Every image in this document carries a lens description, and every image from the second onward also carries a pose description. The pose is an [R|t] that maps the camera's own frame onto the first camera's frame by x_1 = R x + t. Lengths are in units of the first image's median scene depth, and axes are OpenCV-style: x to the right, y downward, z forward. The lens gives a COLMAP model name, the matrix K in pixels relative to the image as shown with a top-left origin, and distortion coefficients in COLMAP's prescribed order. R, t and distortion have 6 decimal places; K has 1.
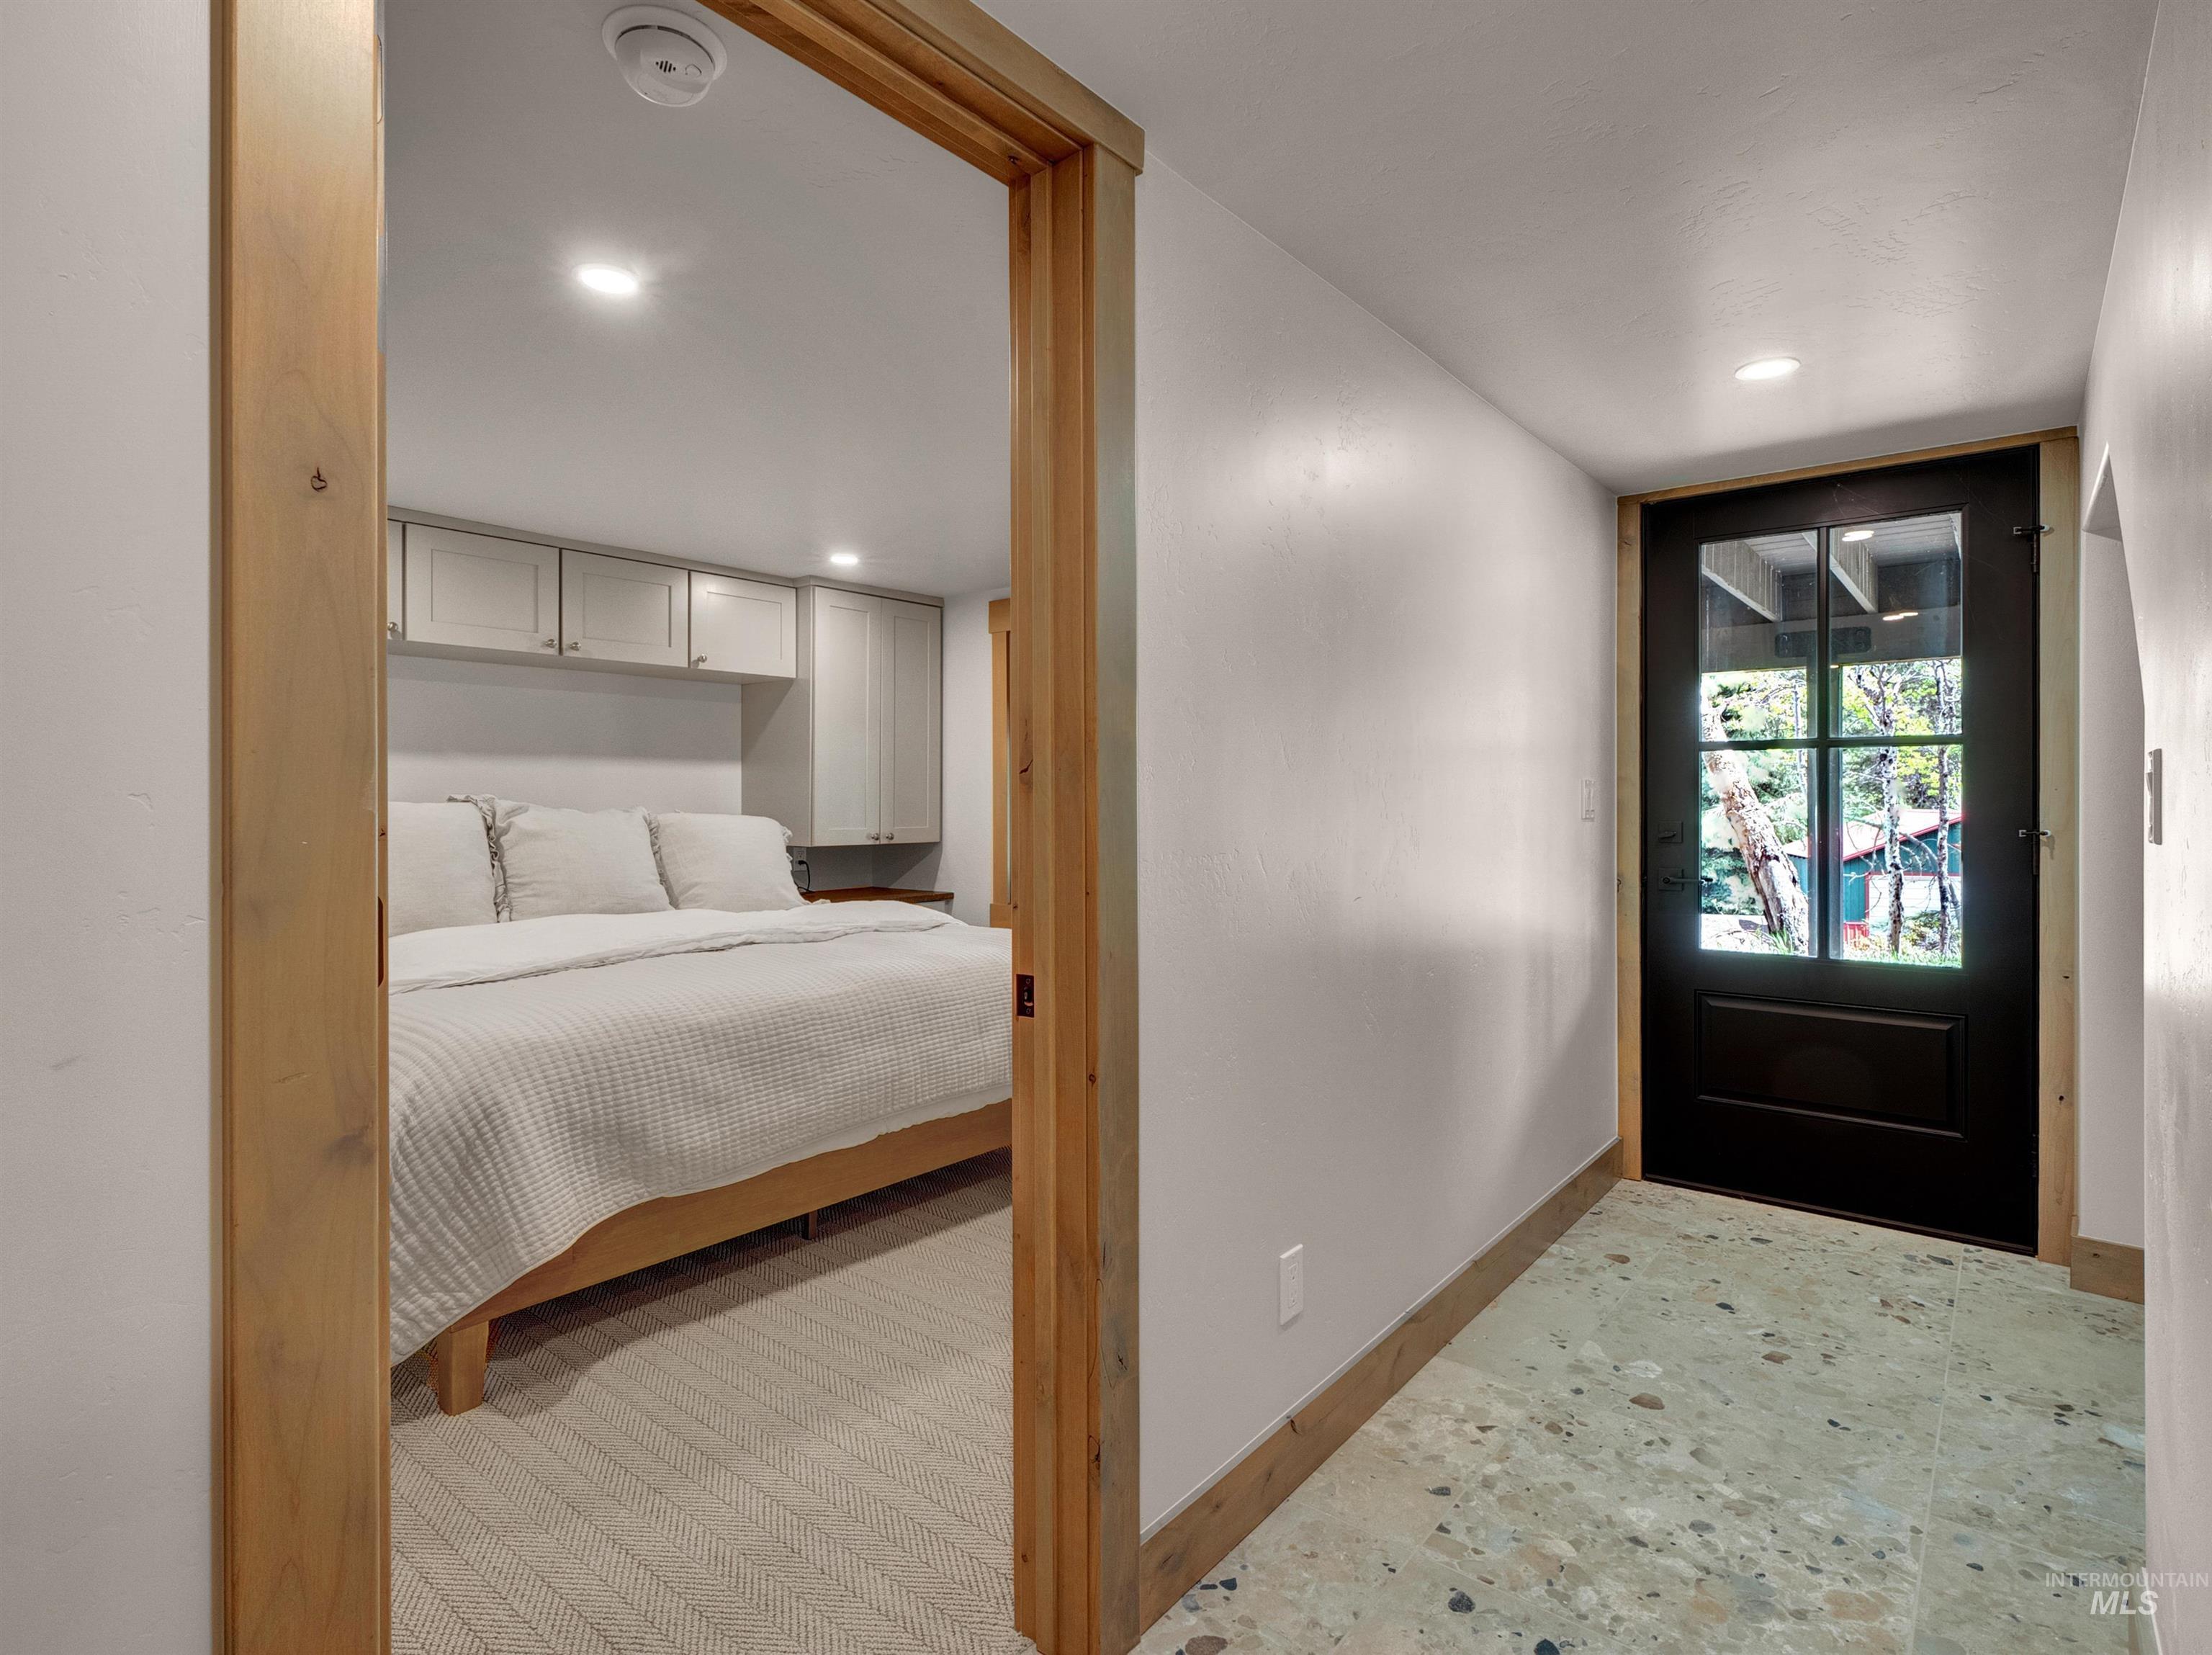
lens RADIAL K [[1120.7, 0, 1105.4], [0, 1120.7, 808.4], [0, 0, 1]] dist [-0.004675, 0.000551]
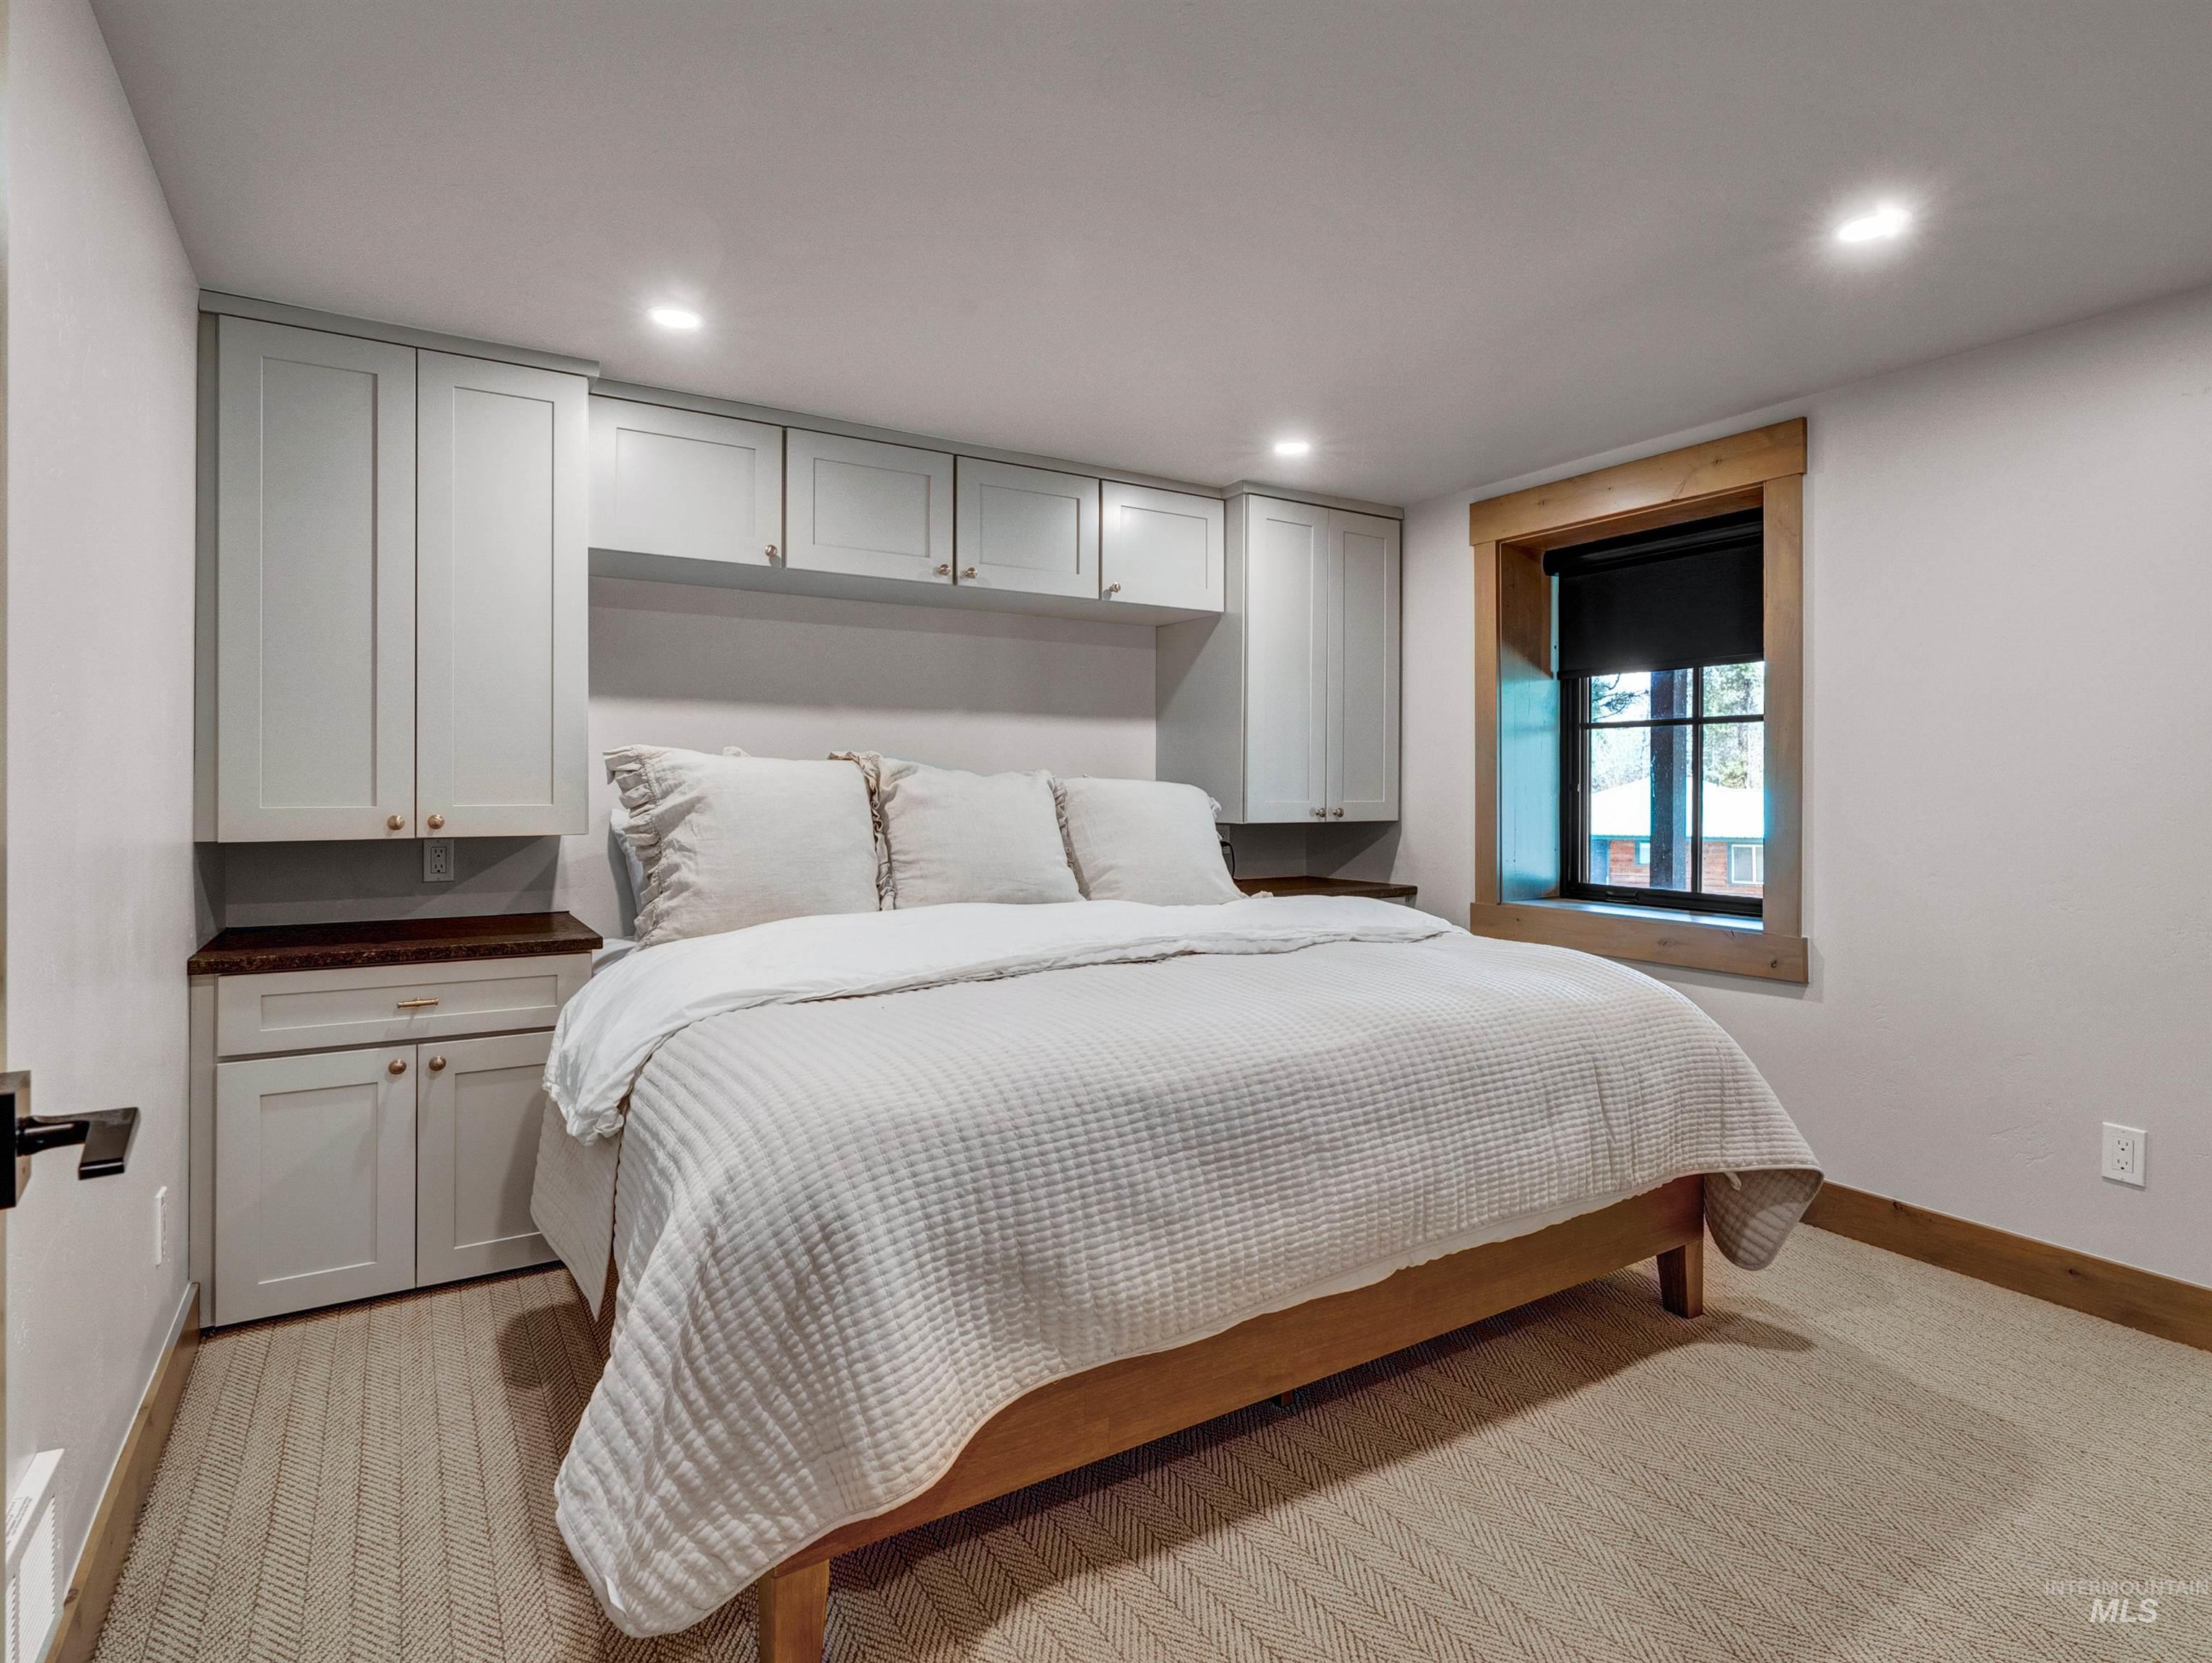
lens RADIAL K [[1120.7, 0, 1105.4], [0, 1120.7, 812.4], [0, 0, 1]] dist [-0.004675, 0.000551]
pose [[0.946247, 0.010703, -0.323266, -0.128858], [-0.005732, 0.999850, 0.016324, 0.018077], [0.323393, -0.013593, 0.946167, 0.287478]]
